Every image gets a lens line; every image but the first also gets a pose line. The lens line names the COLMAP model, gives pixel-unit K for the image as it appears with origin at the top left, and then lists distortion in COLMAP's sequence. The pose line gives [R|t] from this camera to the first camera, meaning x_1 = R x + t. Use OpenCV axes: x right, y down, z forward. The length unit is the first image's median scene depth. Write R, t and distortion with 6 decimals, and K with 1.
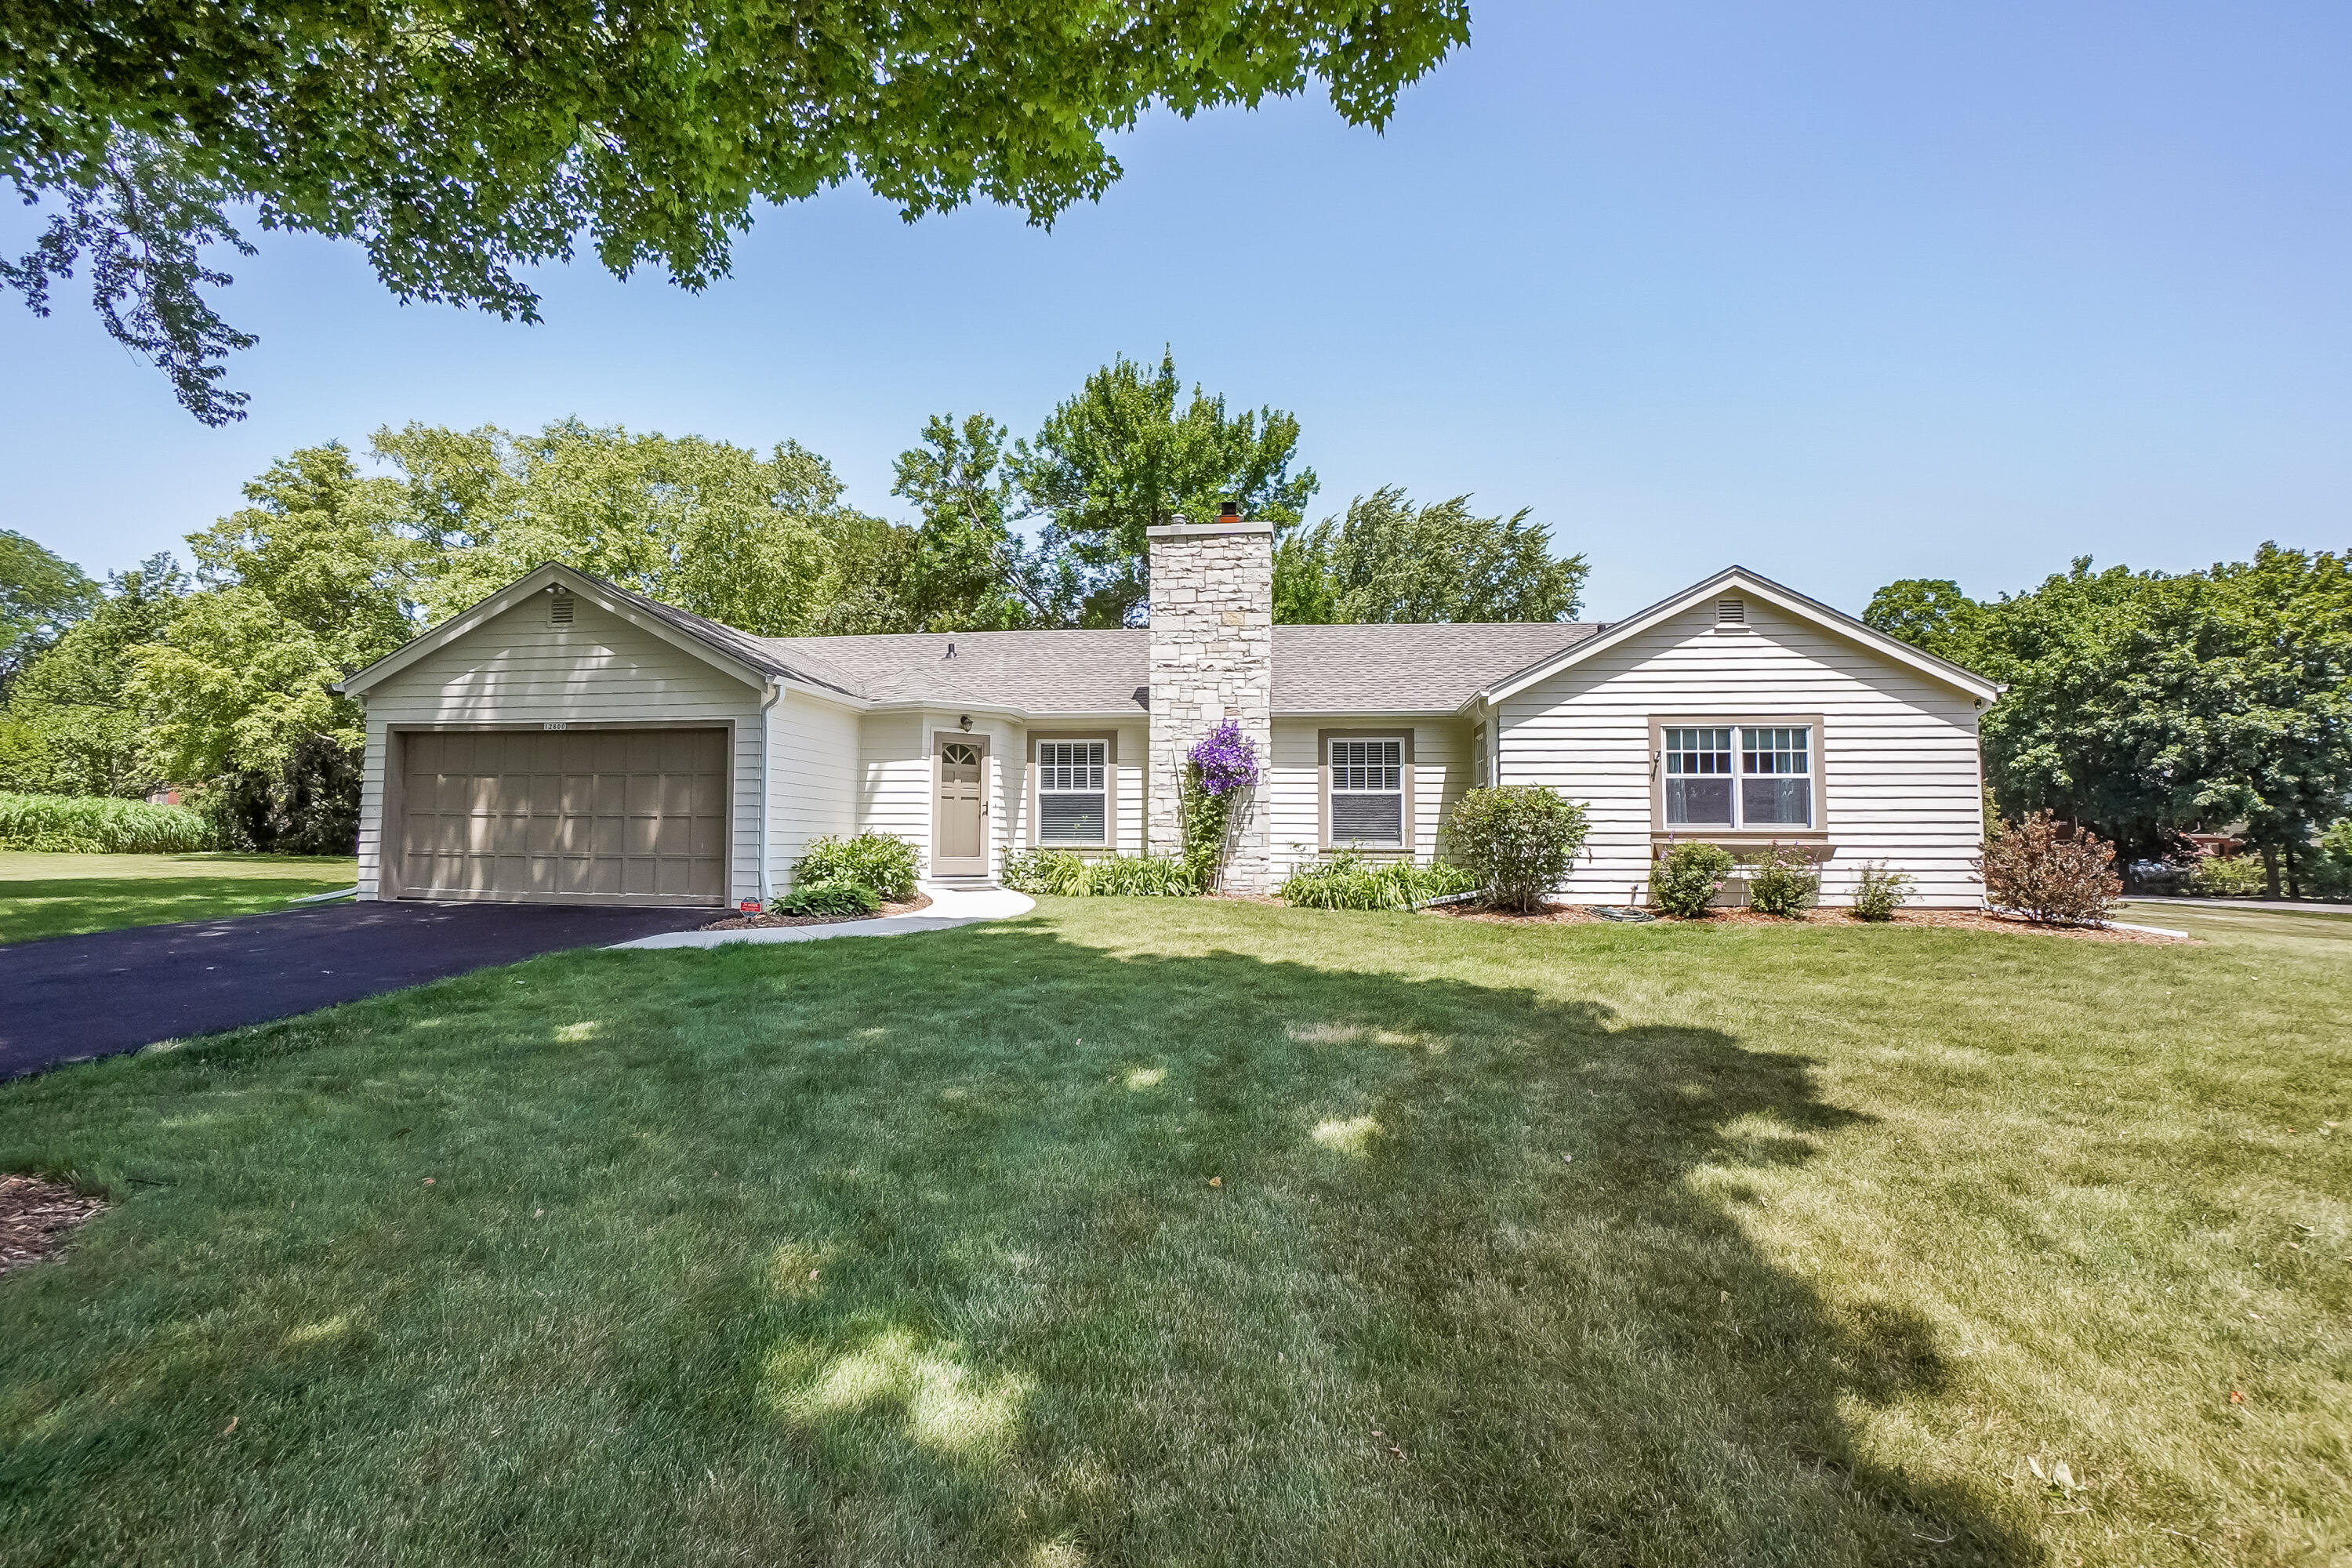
lens RADIAL K [[1014.1, 0, 1105.1], [0, 1014.1, 772.7], [0, 0, 1]] dist [-0.051762, 0.030807]
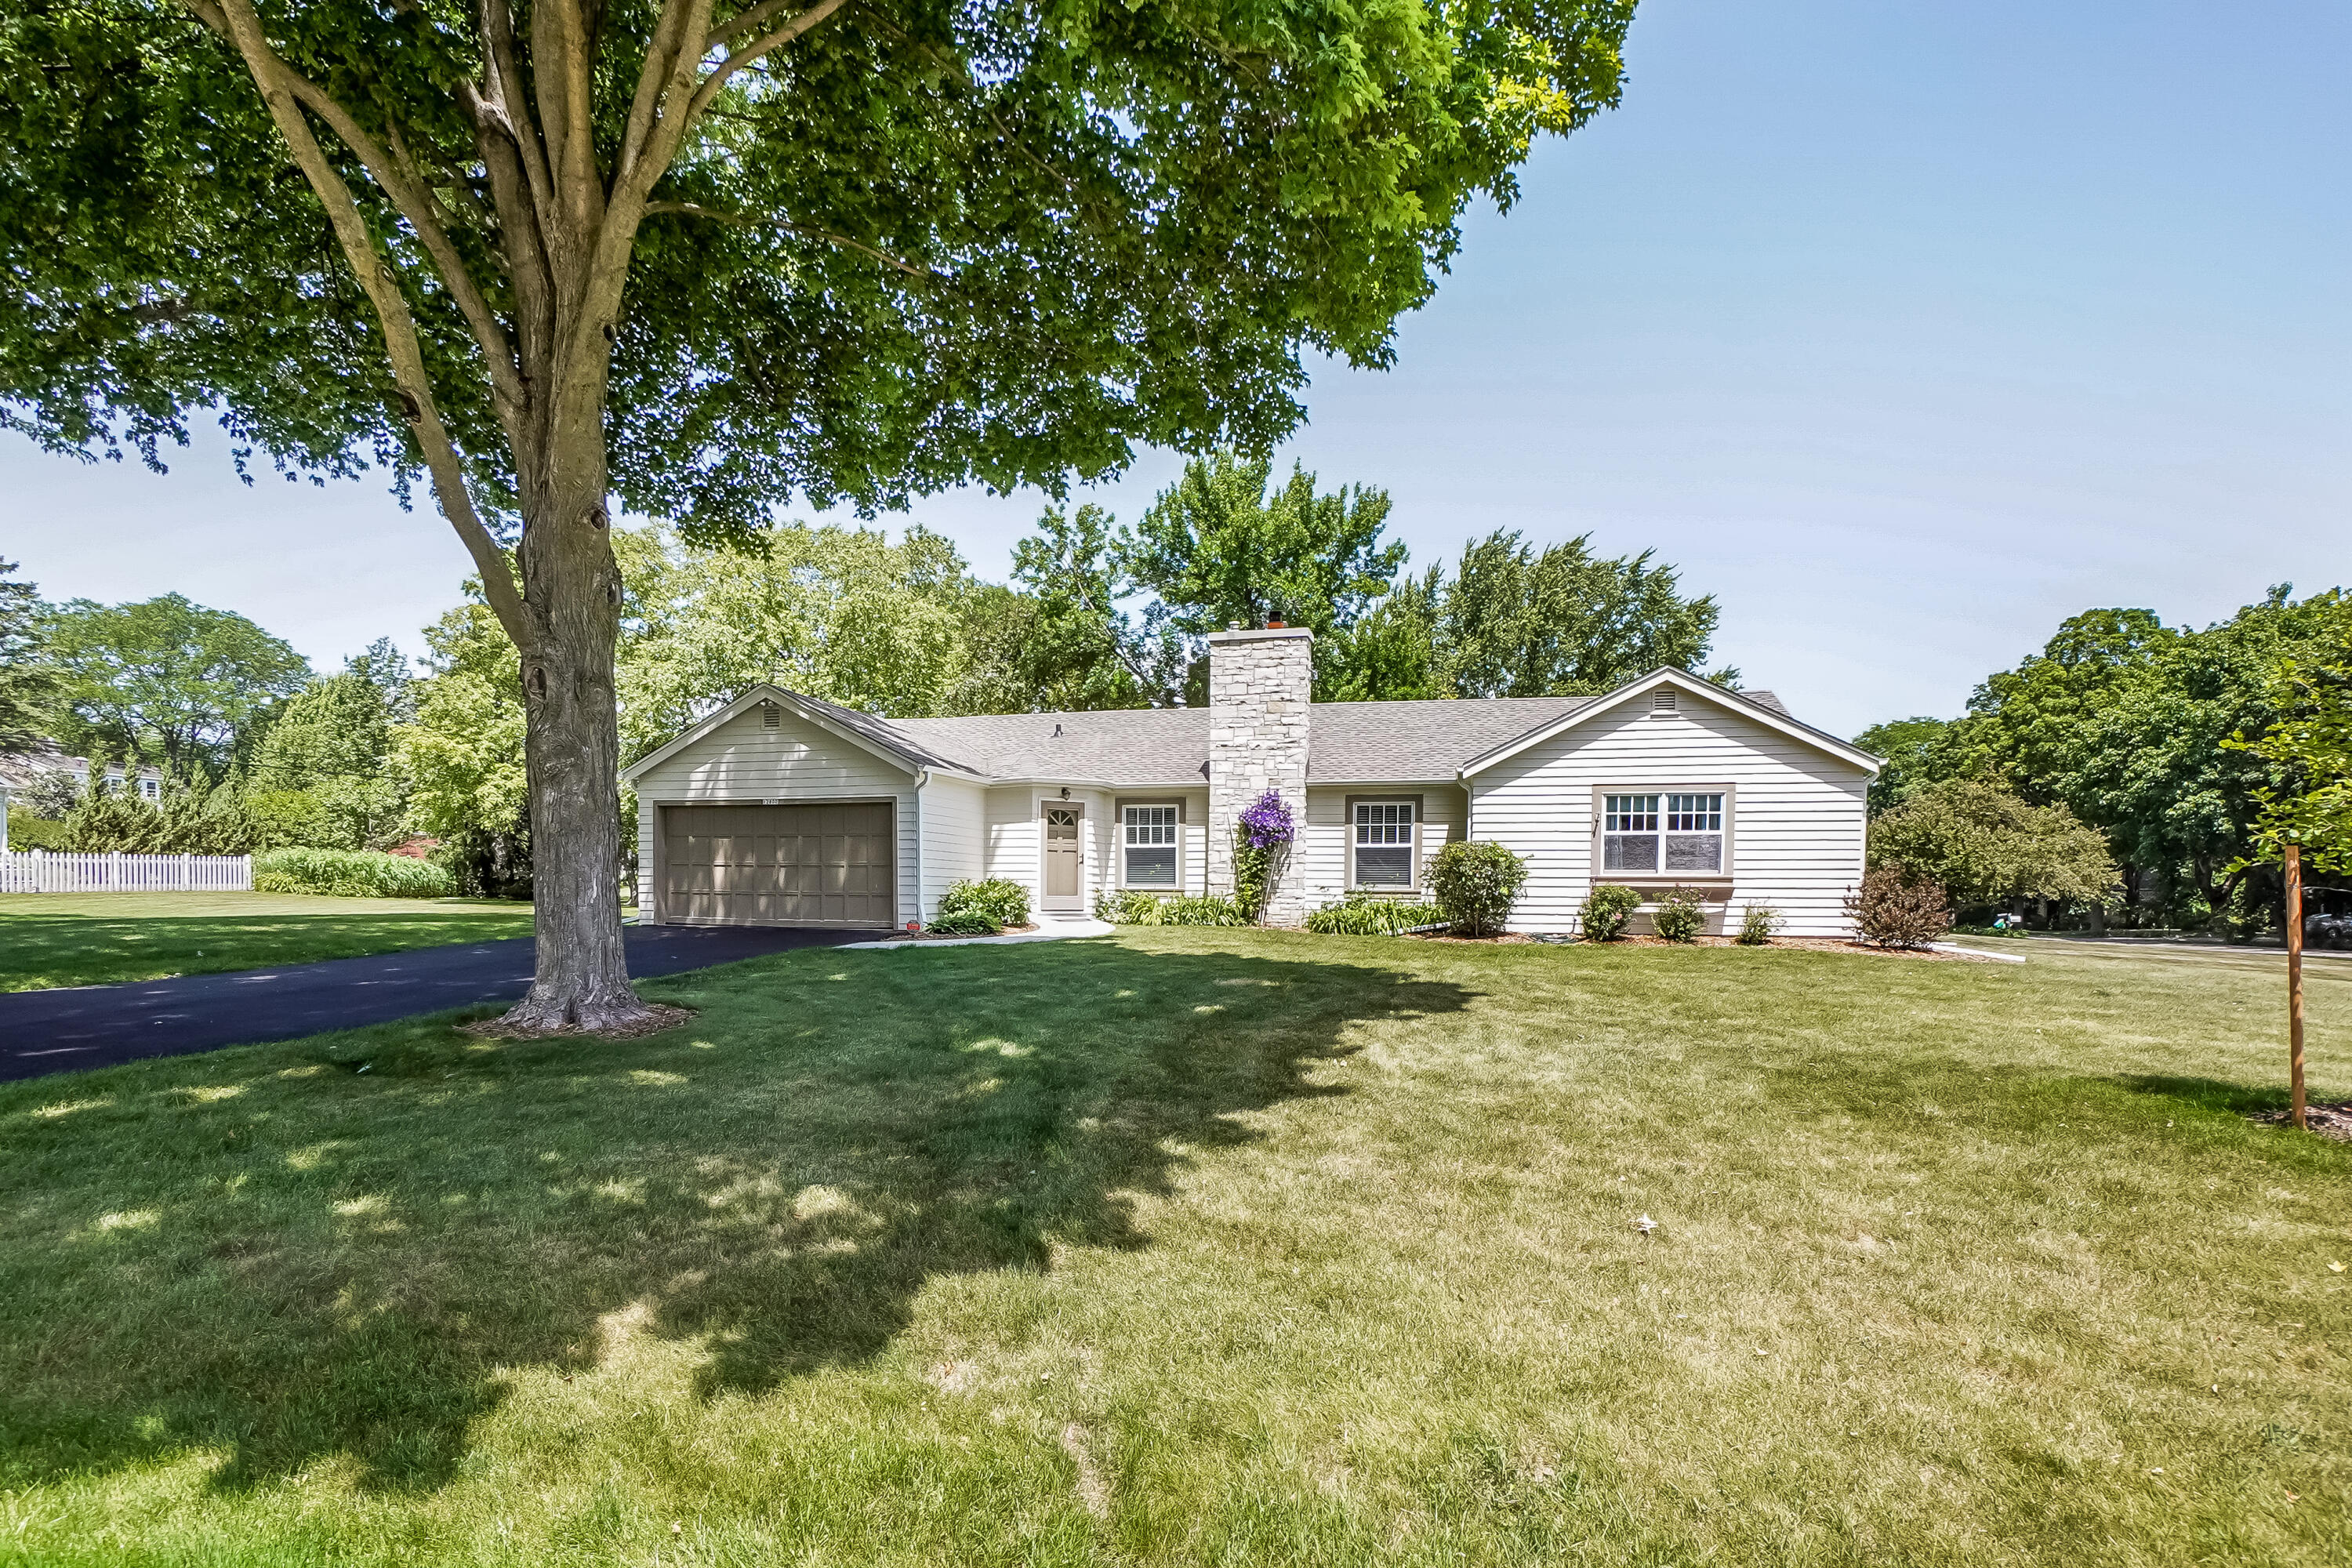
lens RADIAL K [[1025.4, 0, 1148.5], [0, 1025.4, 918.9], [0, 0, 1]] dist [-0.001794, 0.005684]
pose [[0.996356, 0.003139, -0.085236, 0.077620], [0.004823, 0.995650, 0.093044, -0.010047], [0.085157, -0.093116, 0.992007, -0.298150]]
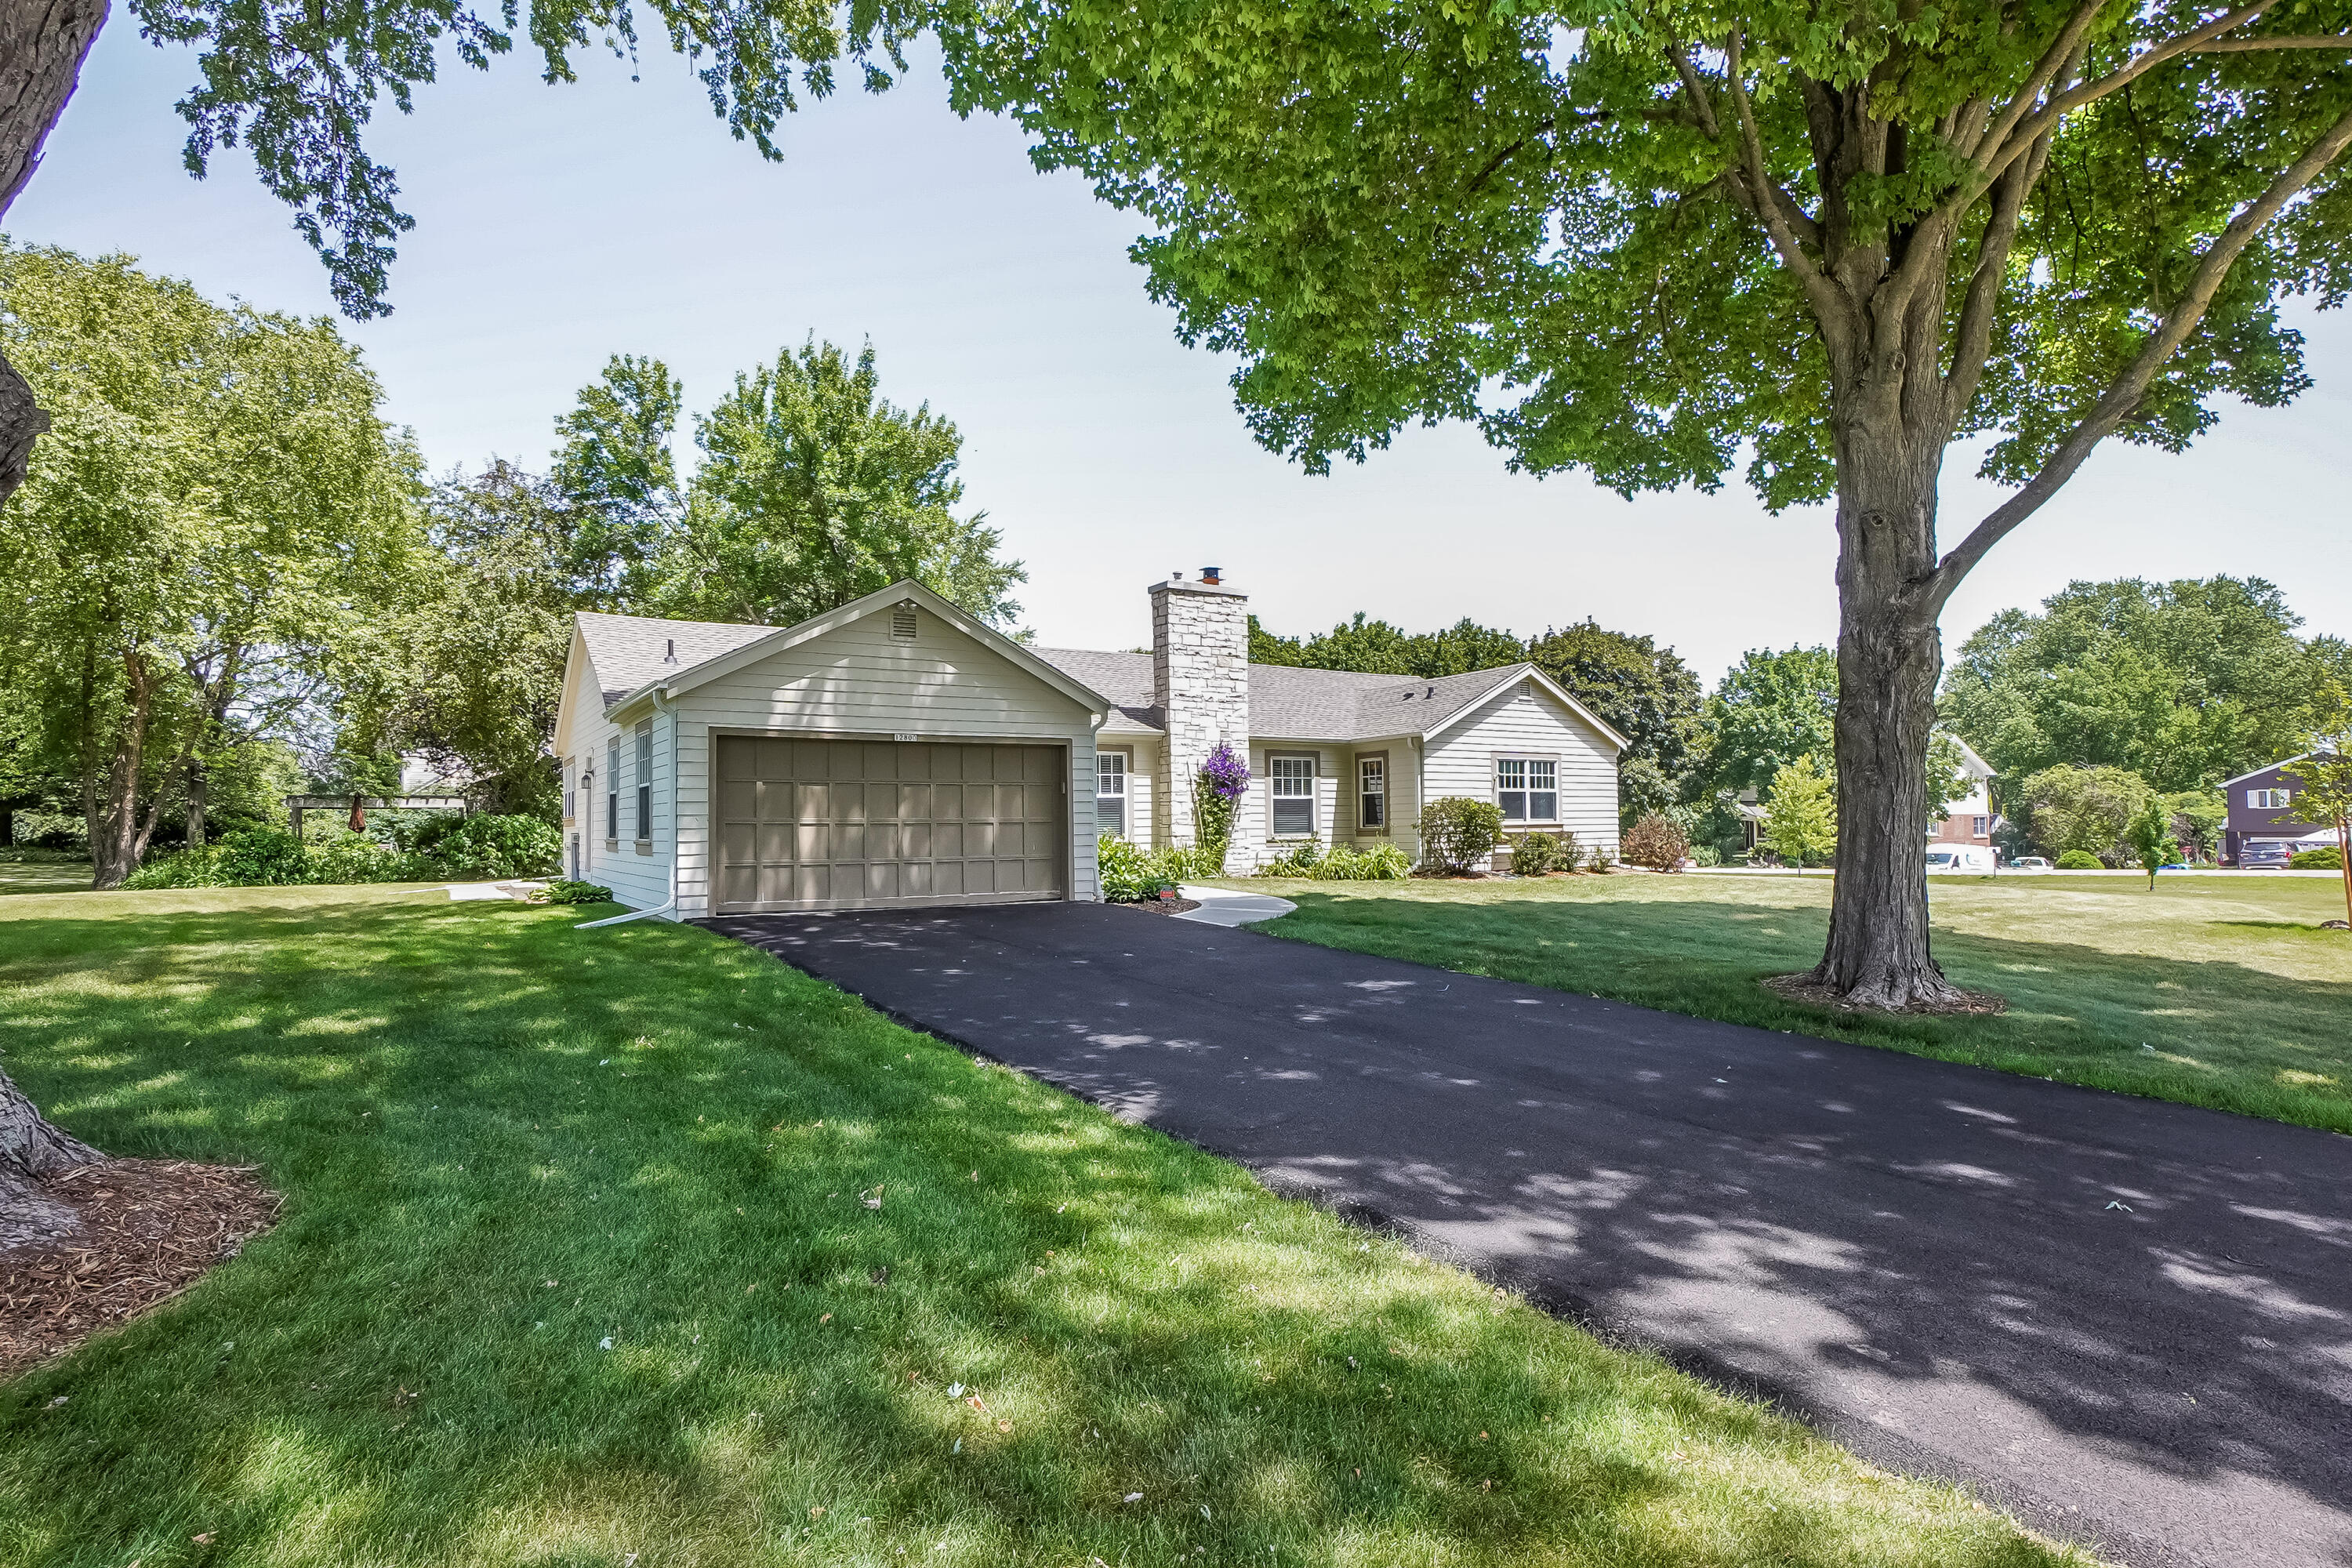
lens RADIAL K [[1057.3, 0, 1176.0], [0, 1057.3, 784.0], [0, 0, 1]] dist [-0.000304, -0.000087]
pose [[0.798944, 0.010128, 0.601320, -0.723022], [-0.023016, 0.999641, 0.013742, -0.014442], [-0.600965, -0.024819, 0.798890, -0.034039]]
